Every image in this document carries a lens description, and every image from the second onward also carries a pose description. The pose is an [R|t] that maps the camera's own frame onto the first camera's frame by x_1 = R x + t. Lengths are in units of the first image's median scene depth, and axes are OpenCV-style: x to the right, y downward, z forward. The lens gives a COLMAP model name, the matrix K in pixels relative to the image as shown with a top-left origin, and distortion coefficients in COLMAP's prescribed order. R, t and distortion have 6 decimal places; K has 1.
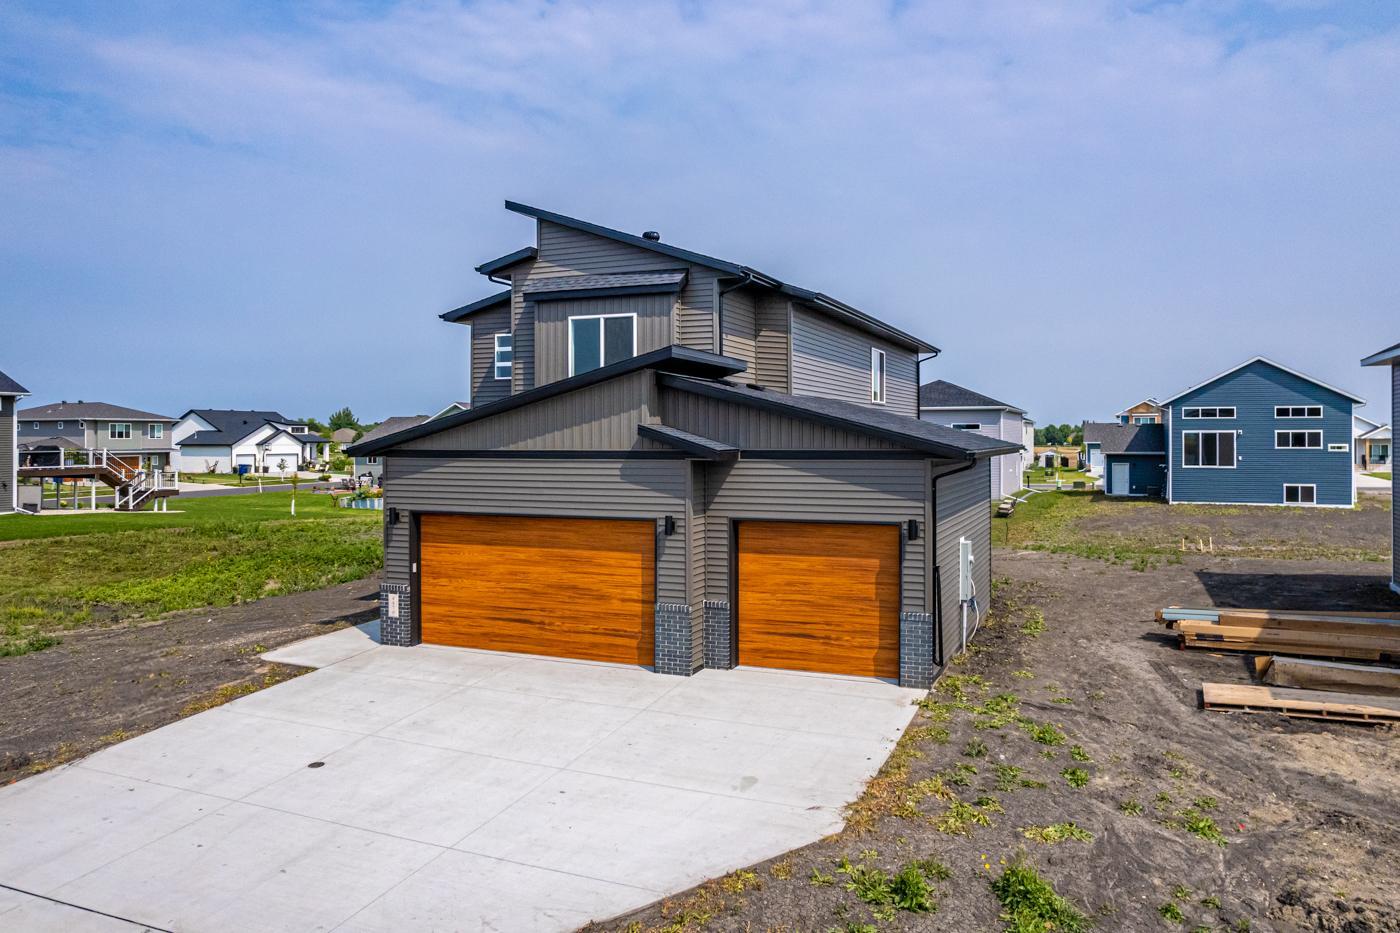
lens RADIAL K [[990.8, 0, 710.4], [0, 990.8, 365.0], [0, 0, 1]] dist [-0.033978, 0.004436]
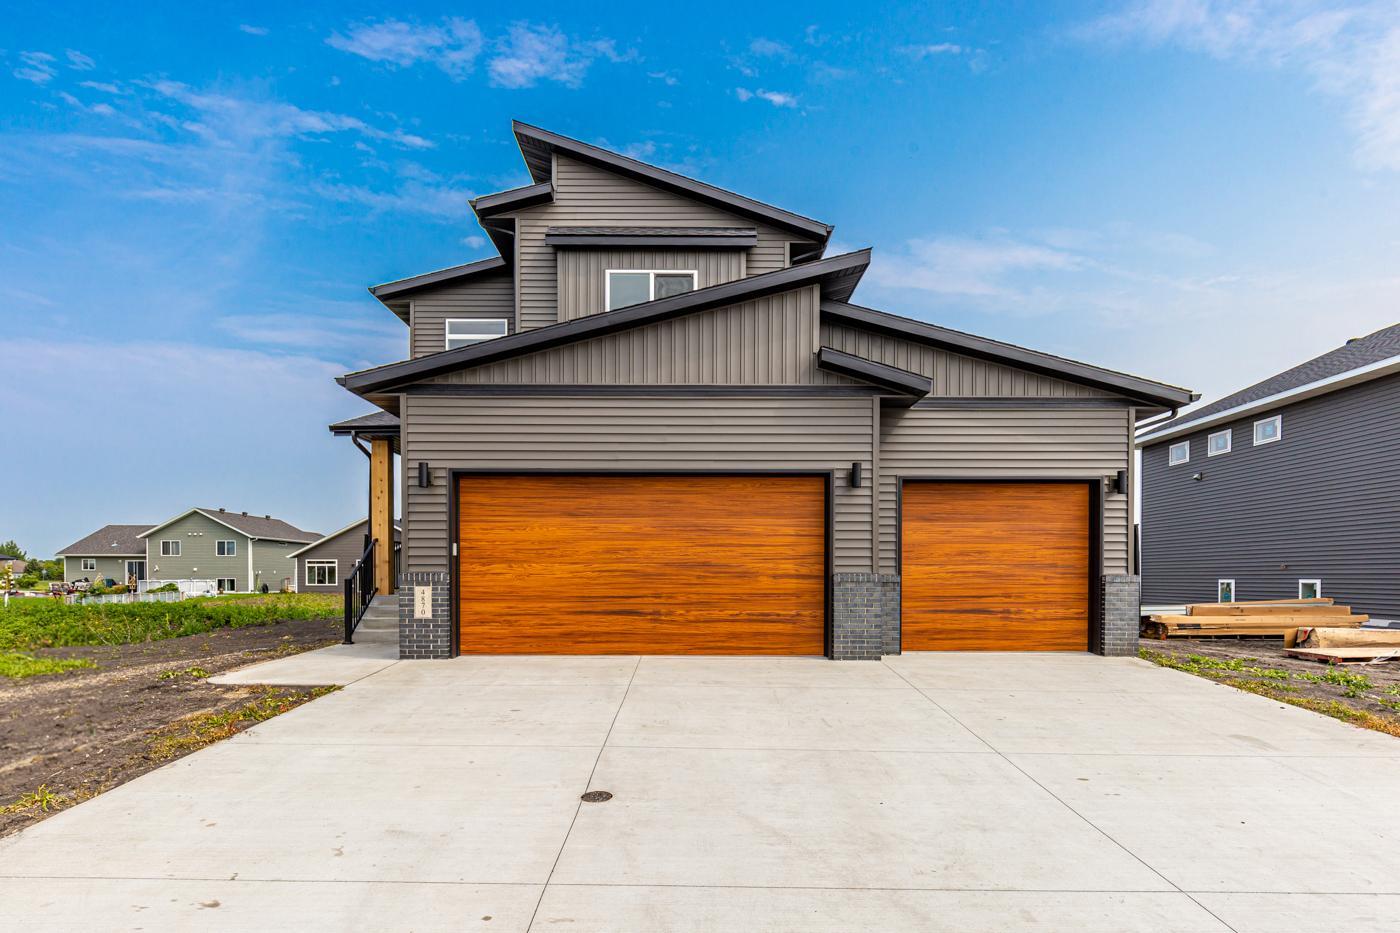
lens RADIAL K [[744.7, 0, 700.9], [0, 744.7, 549.1], [0, 0, 1]] dist [0.004583, -0.003564]
pose [[0.920240, 0.019022, 0.390892, -0.367999], [-0.031905, 0.999140, 0.026491, 0.196578], [-0.390052, -0.036849, 0.920055, 0.460633]]
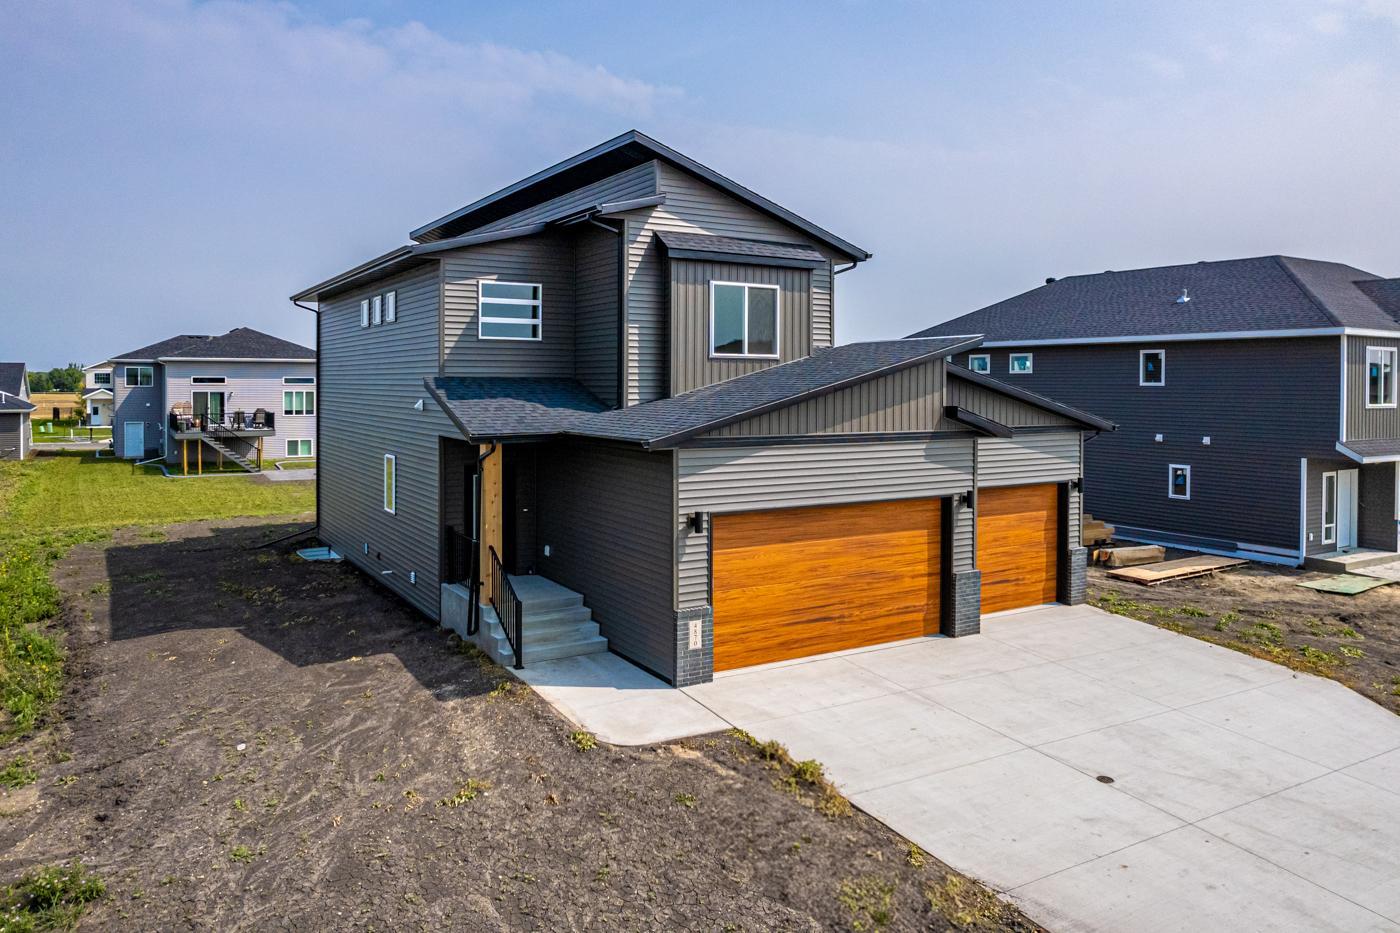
lens RADIAL K [[990.8, 0, 712.3], [0, 990.8, 322.2], [0, 0, 1]] dist [-0.033978, 0.004436]
pose [[0.582322, 0.056667, 0.810981, -1.030929], [-0.064976, 0.997621, -0.023052, 0.010479], [-0.810358, -0.039271, 0.584618, 0.563781]]
